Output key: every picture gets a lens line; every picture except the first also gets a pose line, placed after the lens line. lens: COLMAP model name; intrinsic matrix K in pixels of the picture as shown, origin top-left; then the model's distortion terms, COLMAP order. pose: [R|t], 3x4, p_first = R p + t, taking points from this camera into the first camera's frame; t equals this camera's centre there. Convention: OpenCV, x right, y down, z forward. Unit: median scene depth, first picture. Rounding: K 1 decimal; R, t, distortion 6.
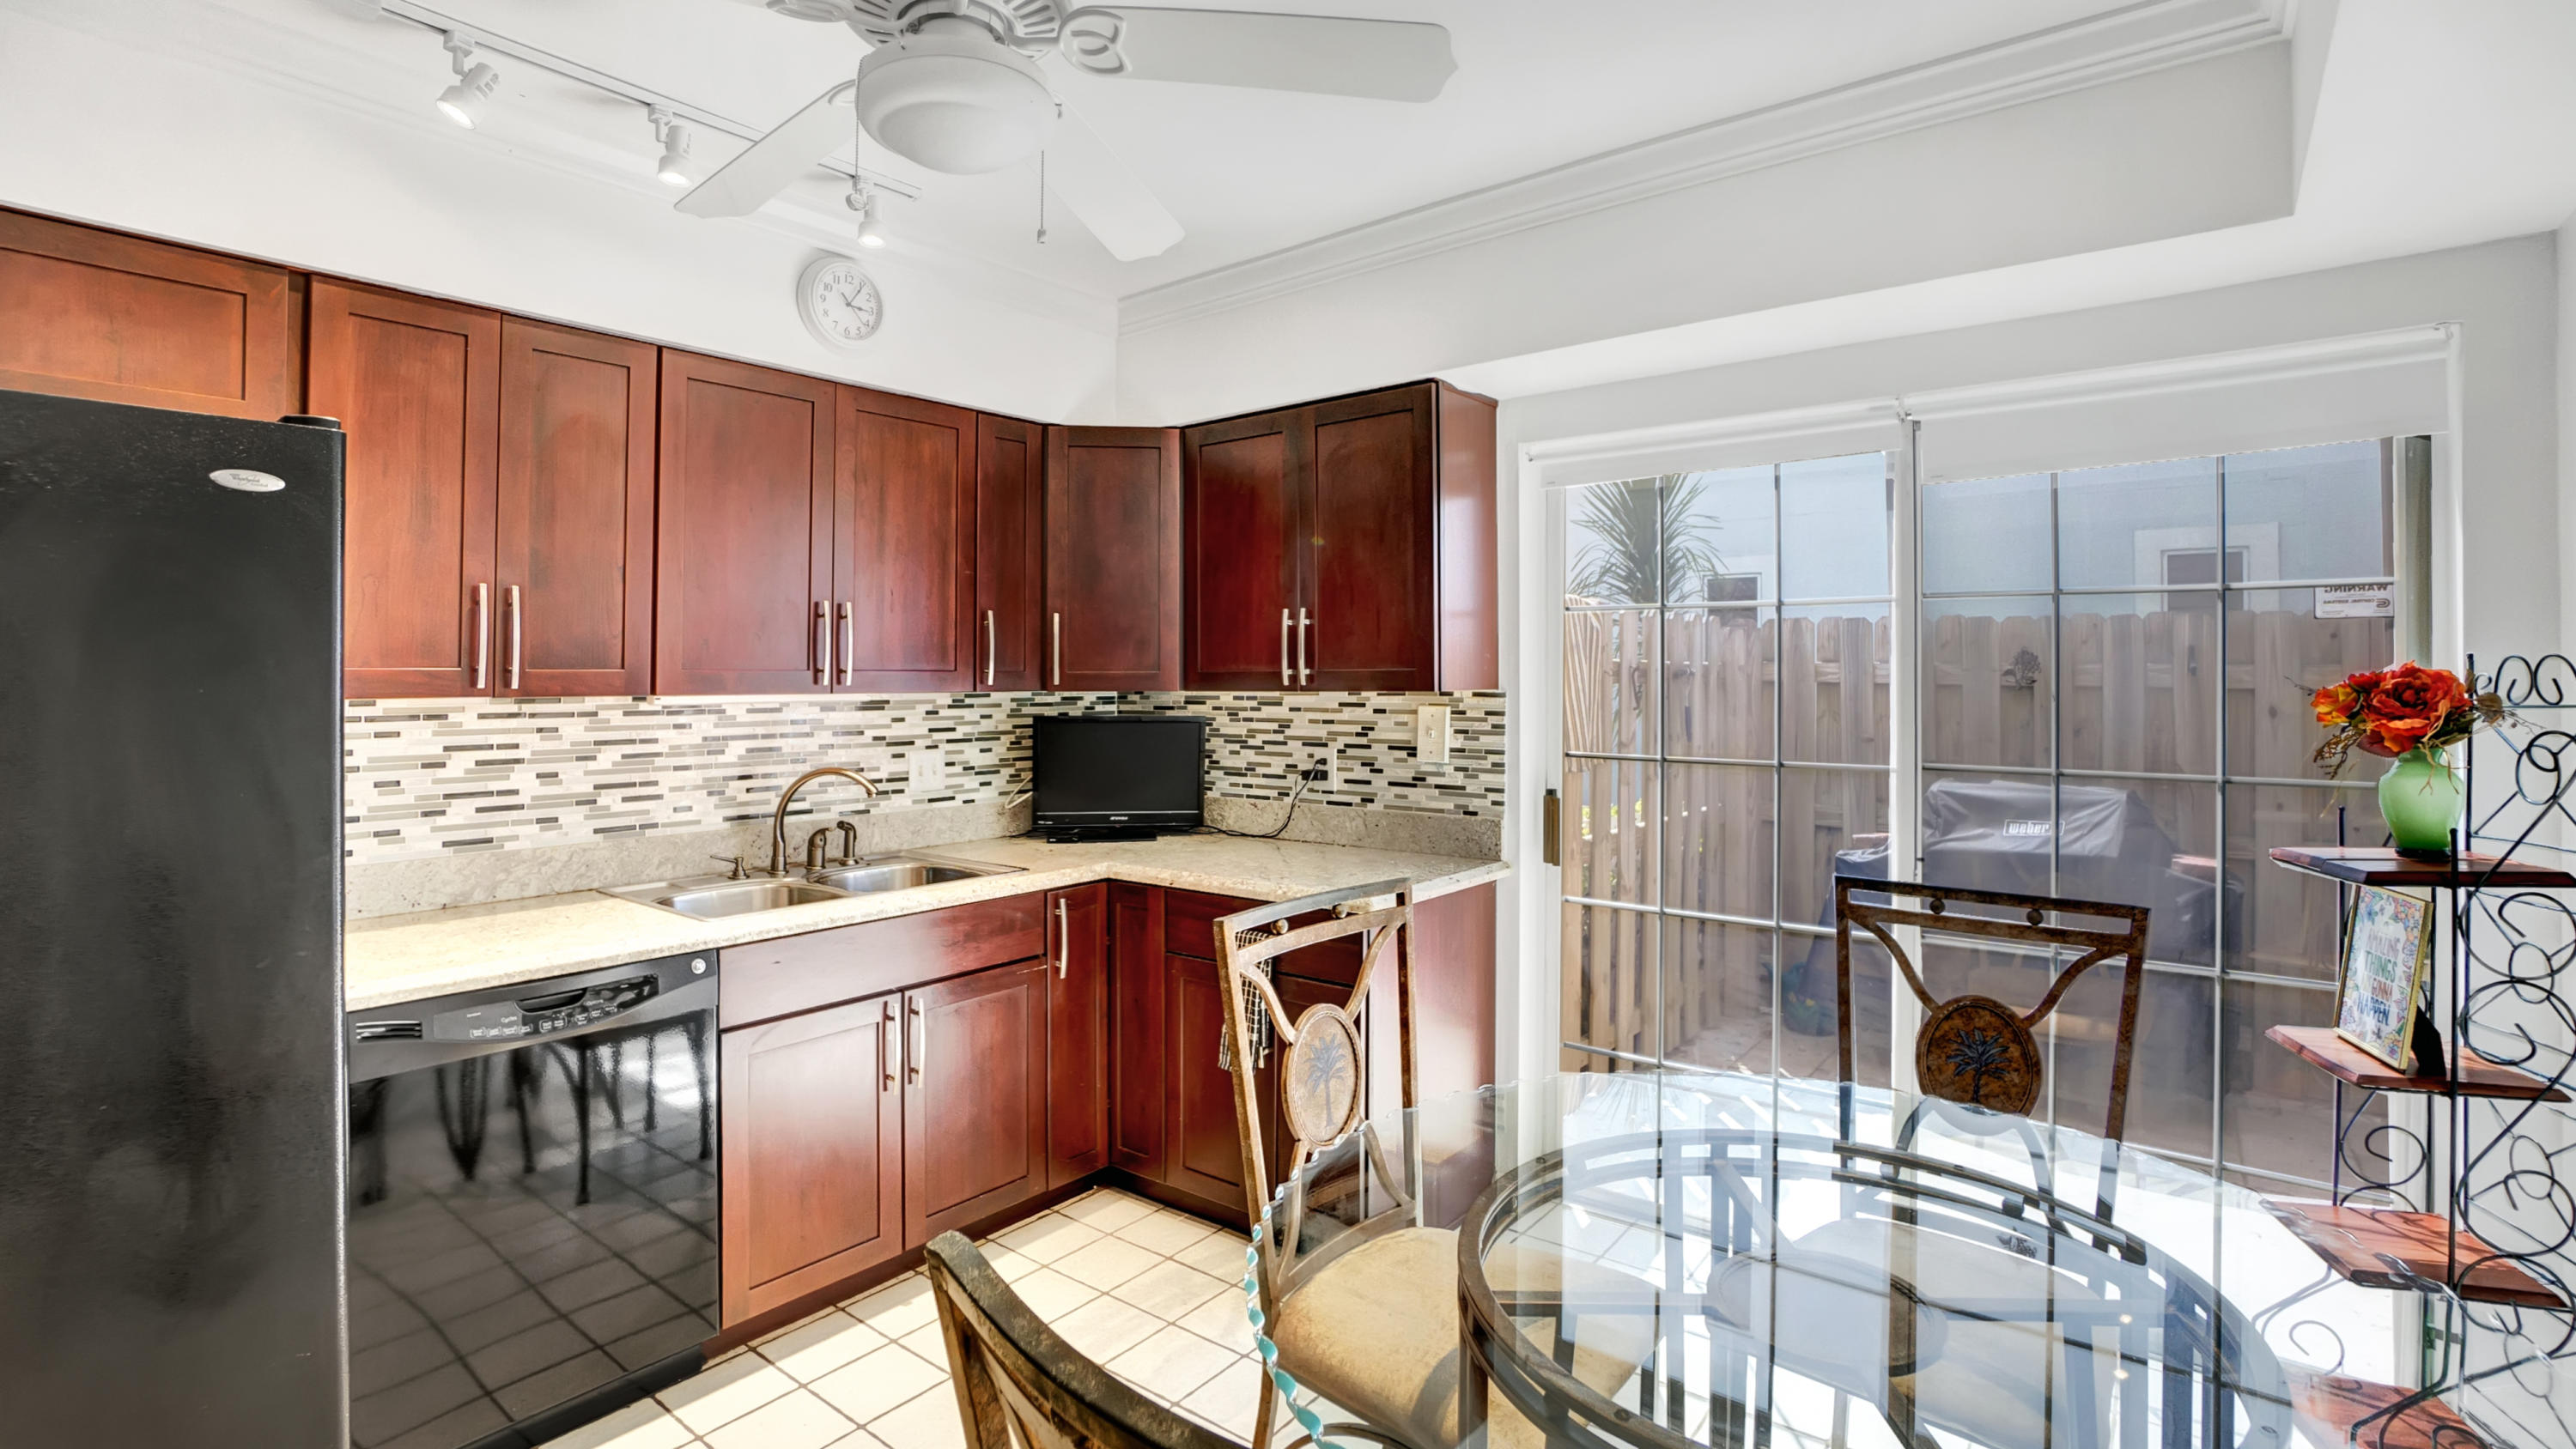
lens RADIAL K [[1179.3, 0, 1248.3], [0, 1179.3, 661.2], [0, 0, 1]] dist [-0.035664, 0.000602]
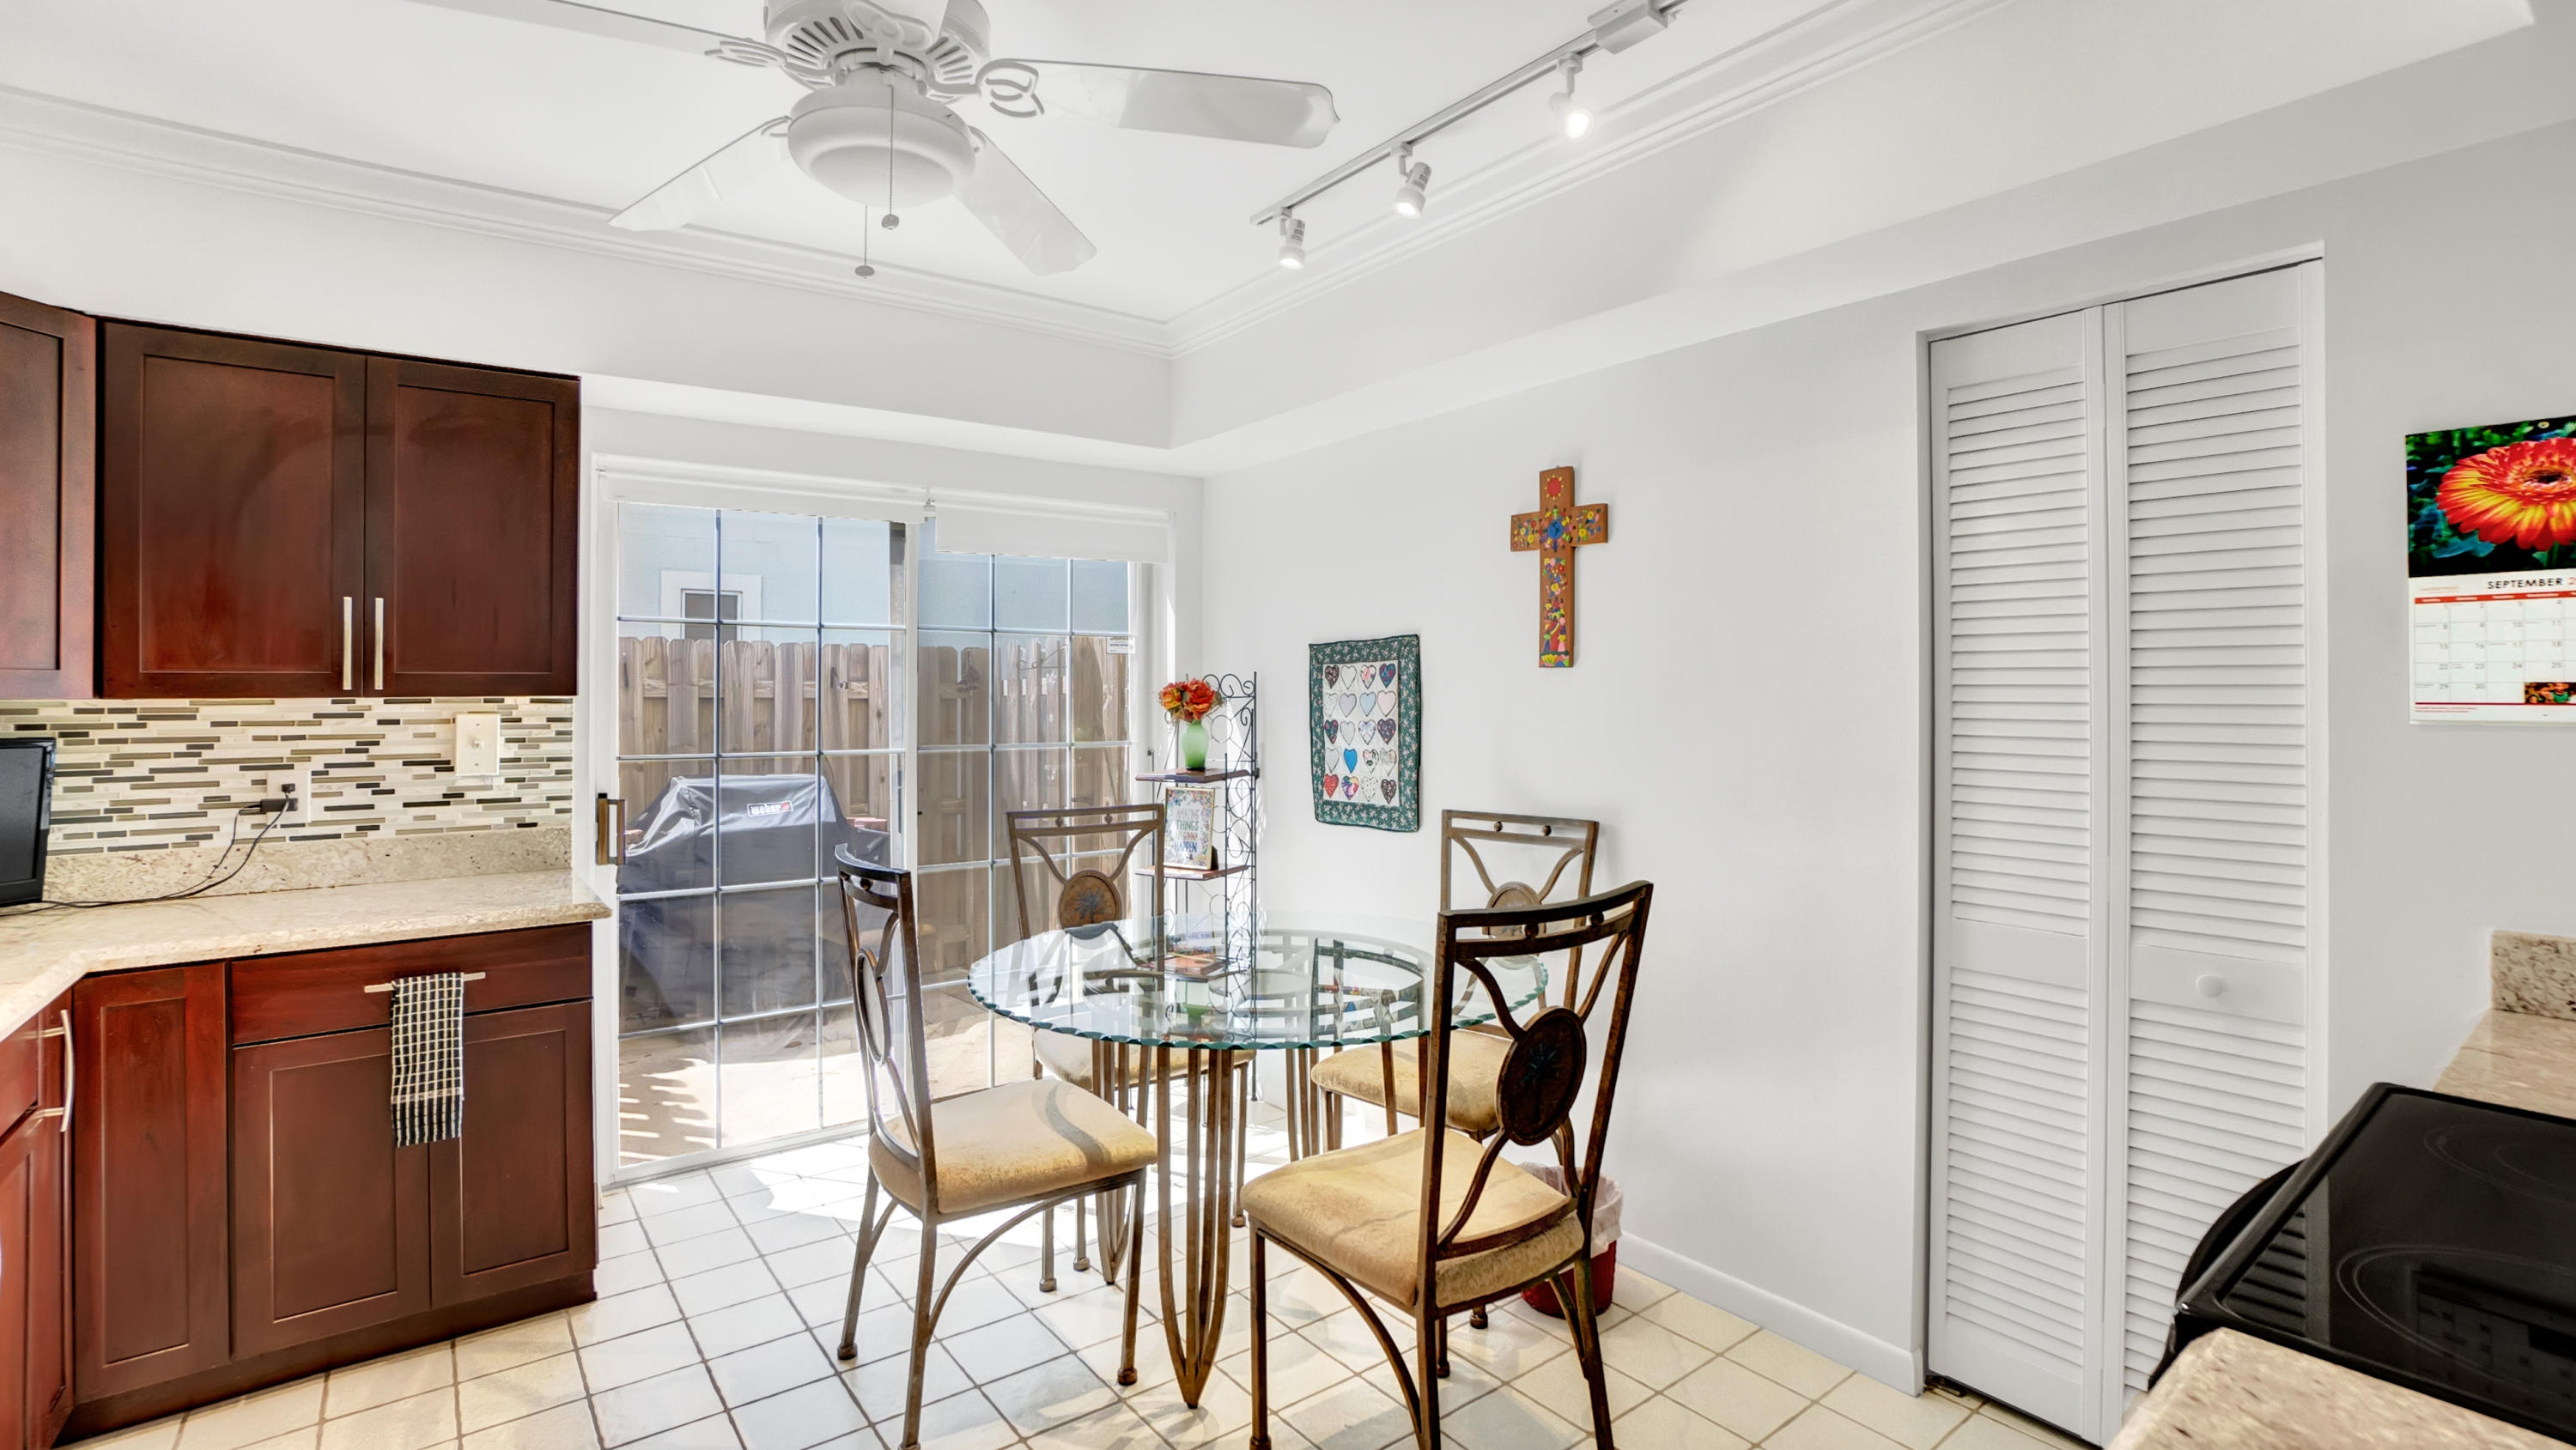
lens RADIAL K [[1178.7, 0, 1284.5], [0, 1178.7, 716.0], [0, 0, 1]] dist [-0.061215, 0.022717]
pose [[0.234558, -0.016106, 0.971969, -0.582387], [-0.013140, 0.999719, 0.019737, 0.014068], [-0.972013, -0.017401, 0.234281, 0.185187]]
